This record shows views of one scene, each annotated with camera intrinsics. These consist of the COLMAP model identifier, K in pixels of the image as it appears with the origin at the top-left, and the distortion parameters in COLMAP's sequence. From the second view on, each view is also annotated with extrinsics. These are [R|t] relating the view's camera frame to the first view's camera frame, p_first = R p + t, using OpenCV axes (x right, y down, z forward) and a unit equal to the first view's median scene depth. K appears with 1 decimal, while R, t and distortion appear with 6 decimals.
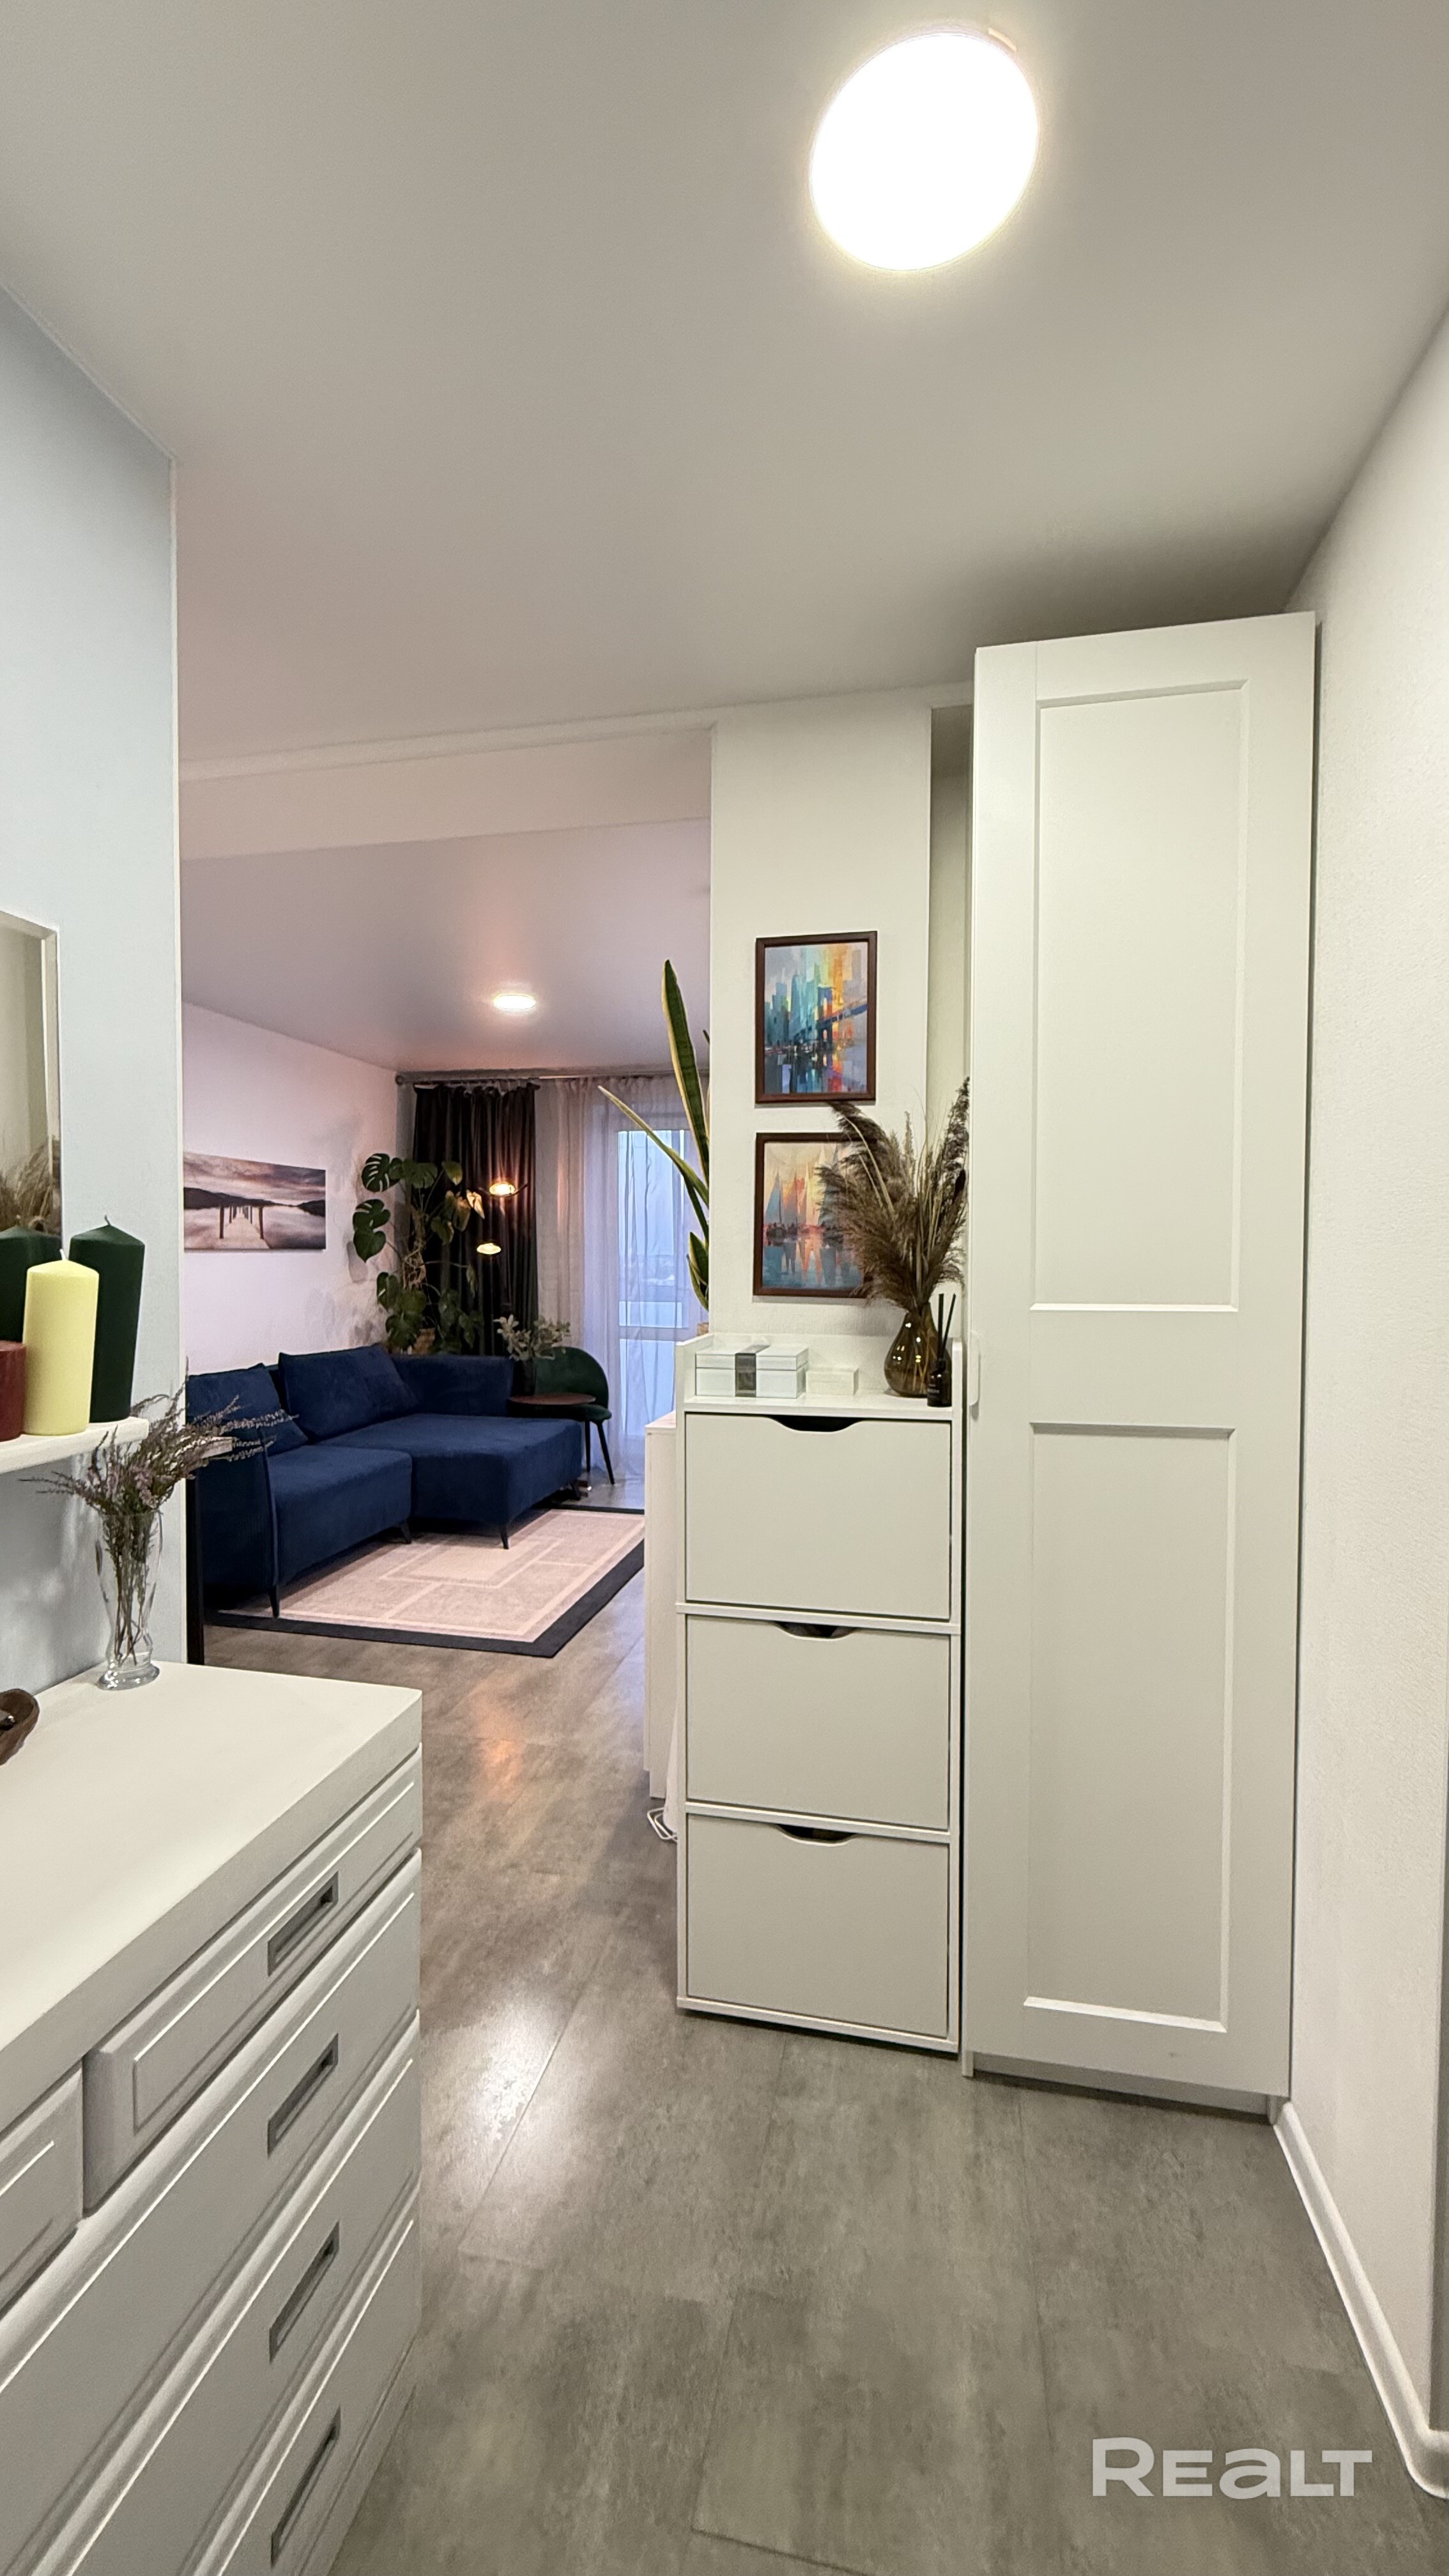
lens RADIAL K [[1029.8, 0, 725.0], [0, 1029.8, 1284.8], [0, 0, 1]] dist [0.000206, -0.000043]
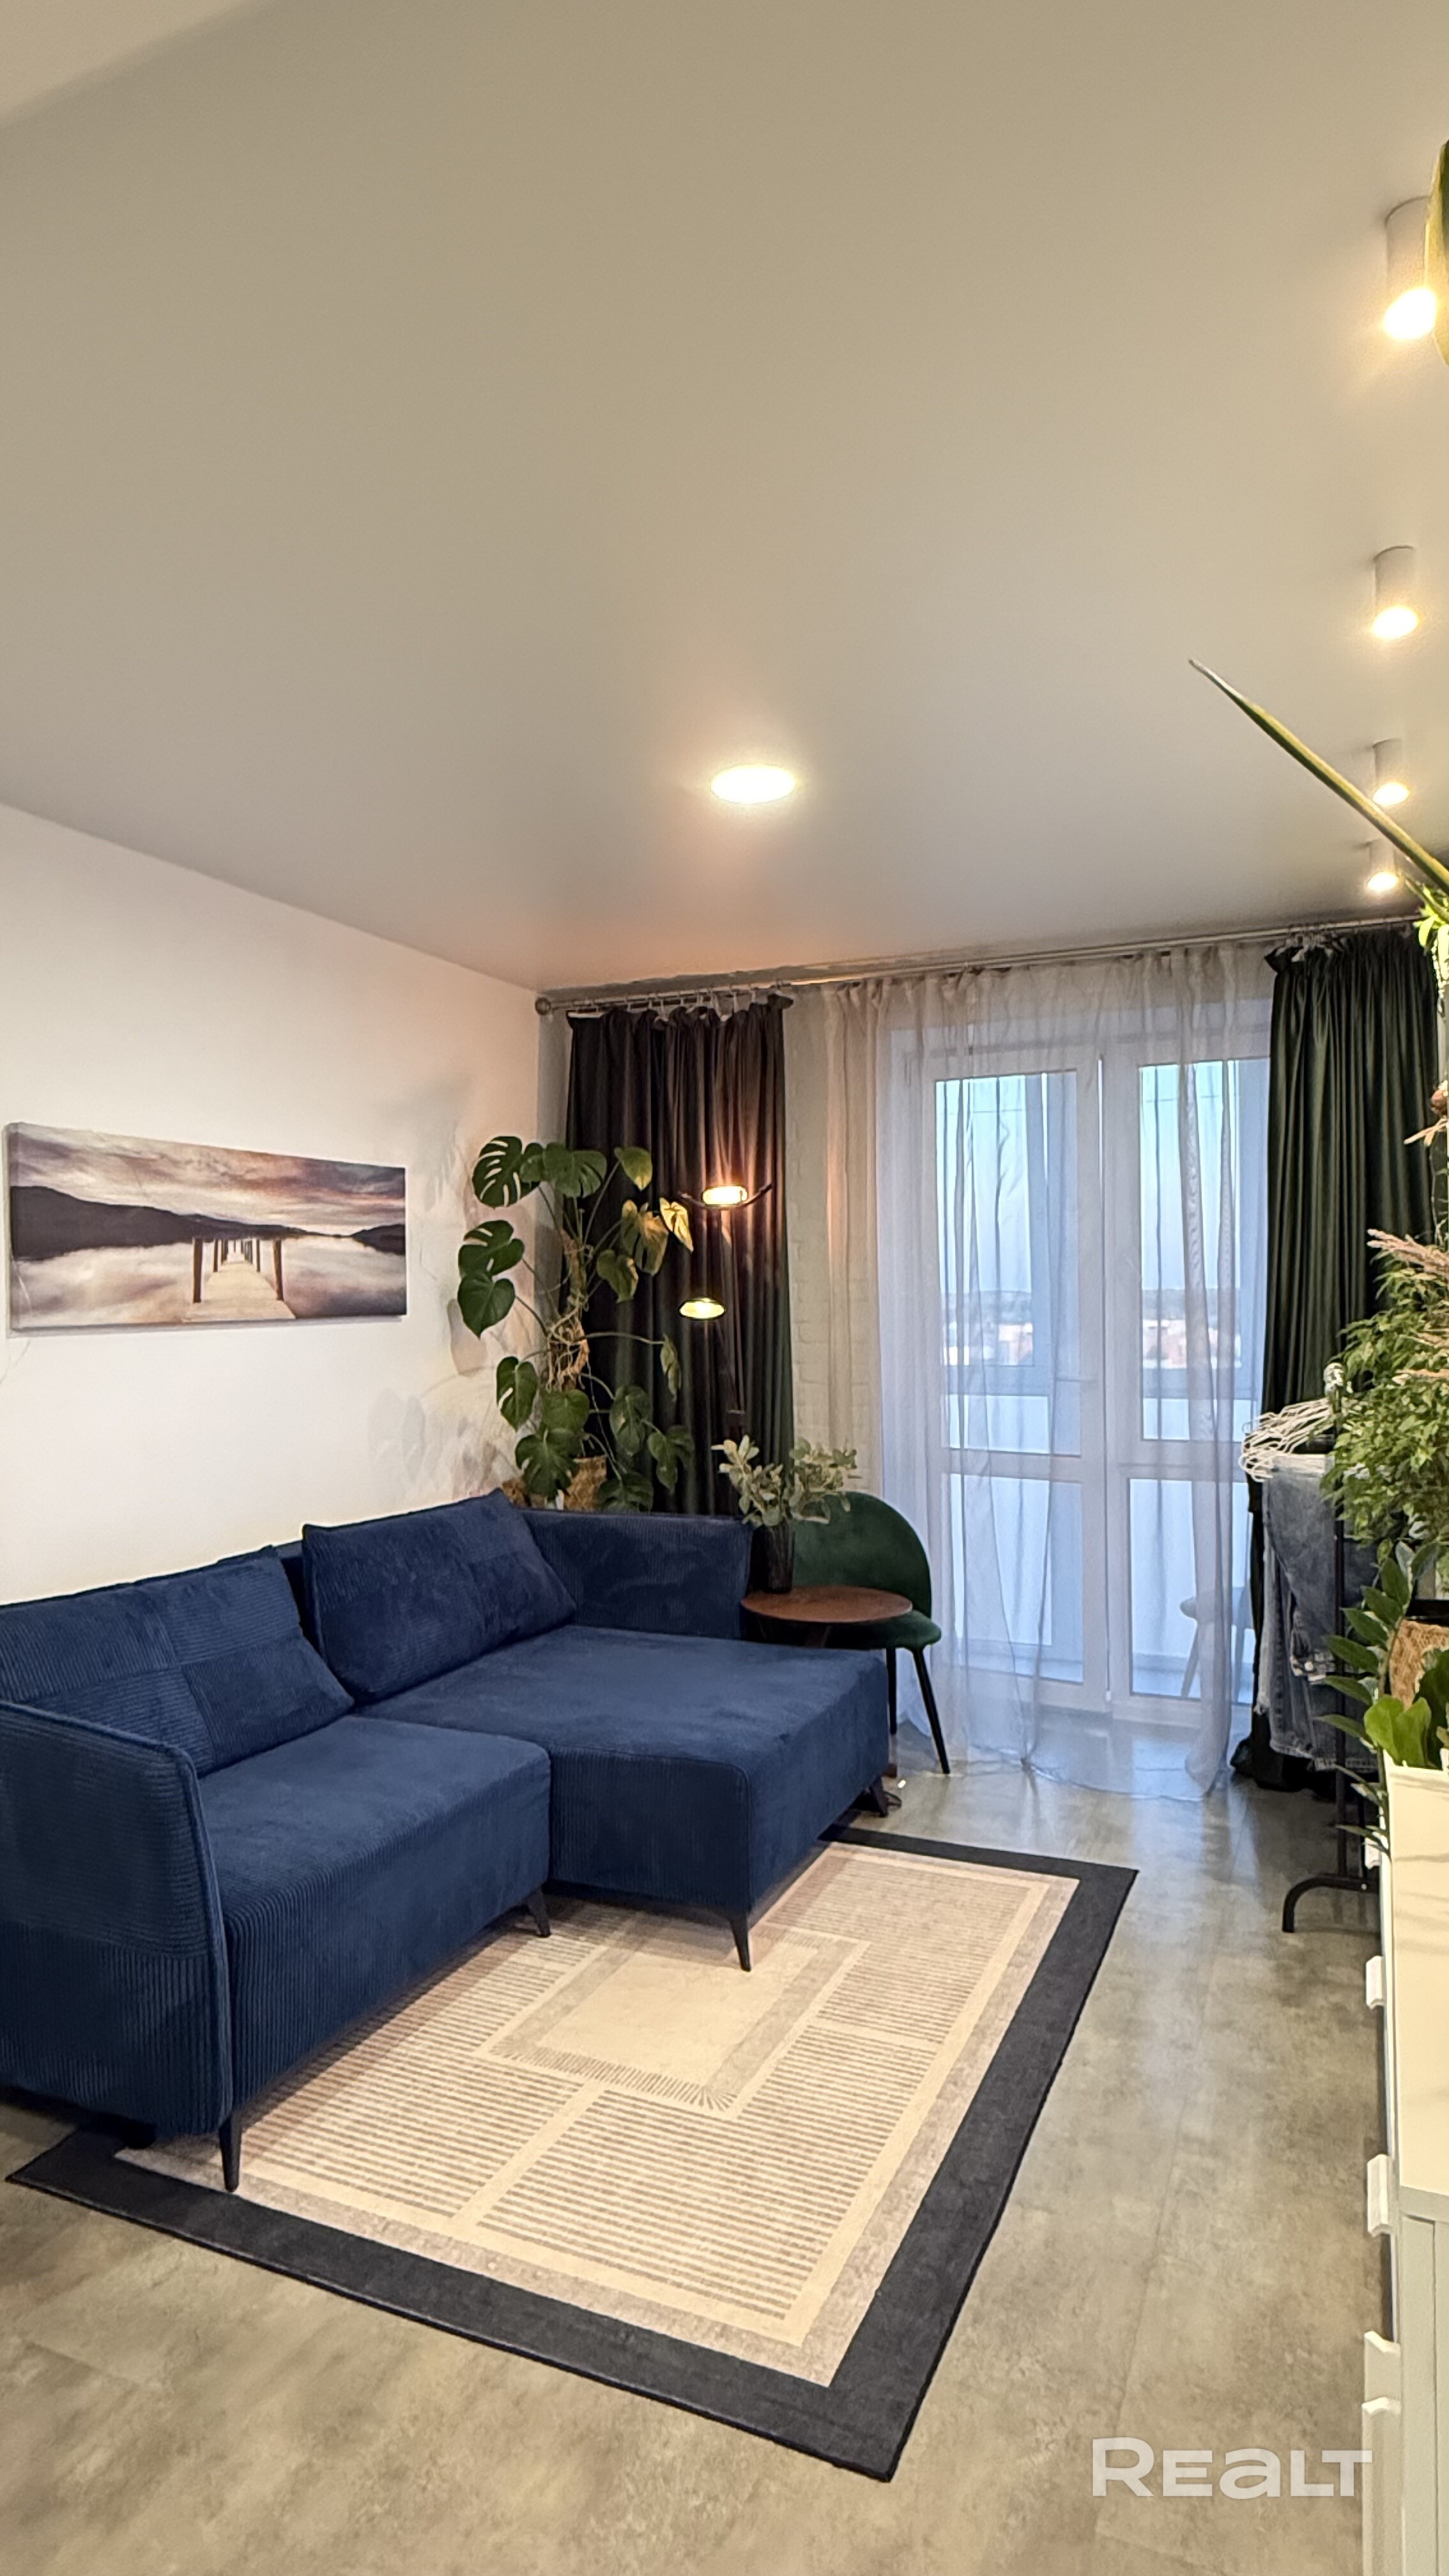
lens RADIAL K [[1452.2, 0, 721.5], [0, 1452.2, 1293.2], [0, 0, 1]] dist [0.001827, 0.000156]
pose [[0.977748, -0.015976, -0.209173, -0.066468], [0.009546, 0.999451, -0.031714, -0.019949], [0.209565, 0.029011, 0.977364, 0.285661]]
